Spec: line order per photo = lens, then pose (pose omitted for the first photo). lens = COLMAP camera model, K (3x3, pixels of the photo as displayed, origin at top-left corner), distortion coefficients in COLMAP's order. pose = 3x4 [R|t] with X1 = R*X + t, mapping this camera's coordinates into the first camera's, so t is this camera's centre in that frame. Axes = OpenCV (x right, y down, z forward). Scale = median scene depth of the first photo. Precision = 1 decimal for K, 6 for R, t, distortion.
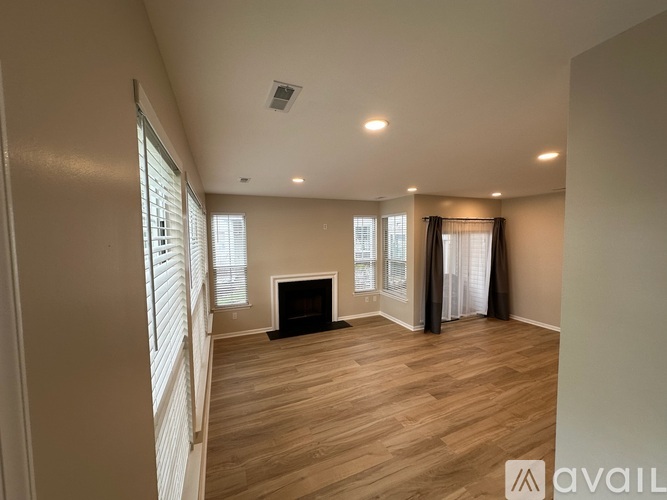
lens RADIAL K [[264.6, 0, 333.5], [0, 264.6, 250.0], [0, 0, 1]] dist [-0.000339, -0.000173]
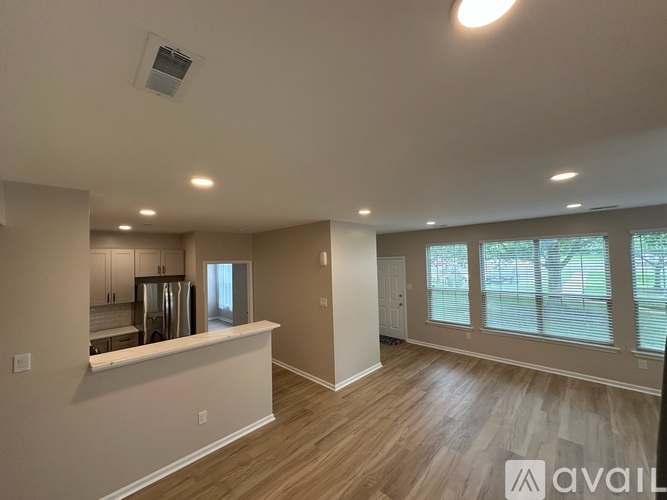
lens RADIAL K [[264.6, 0, 333.5], [0, 264.6, 250.0], [0, 0, 1]] dist [-0.000339, -0.000173]
pose [[-0.923536, 0.022261, -0.382864, 0.900319], [0.017411, 0.999718, 0.016129, -0.113041], [0.383115, 0.008229, -0.923664, 1.336186]]
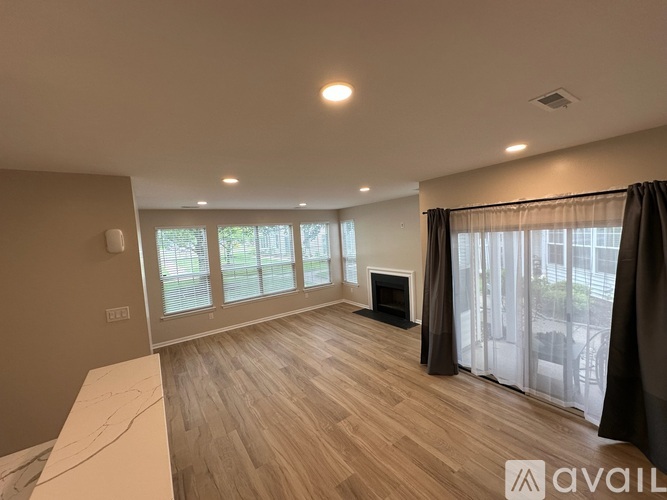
lens RADIAL K [[264.6, 0, 333.5], [0, 264.6, 250.0], [0, 0, 1]] dist [-0.000339, -0.000173]
pose [[0.208165, 0.059080, -0.976308, 1.235586], [0.003855, 0.998117, 0.061222, -0.076988], [0.978086, -0.016508, 0.207545, 0.726129]]
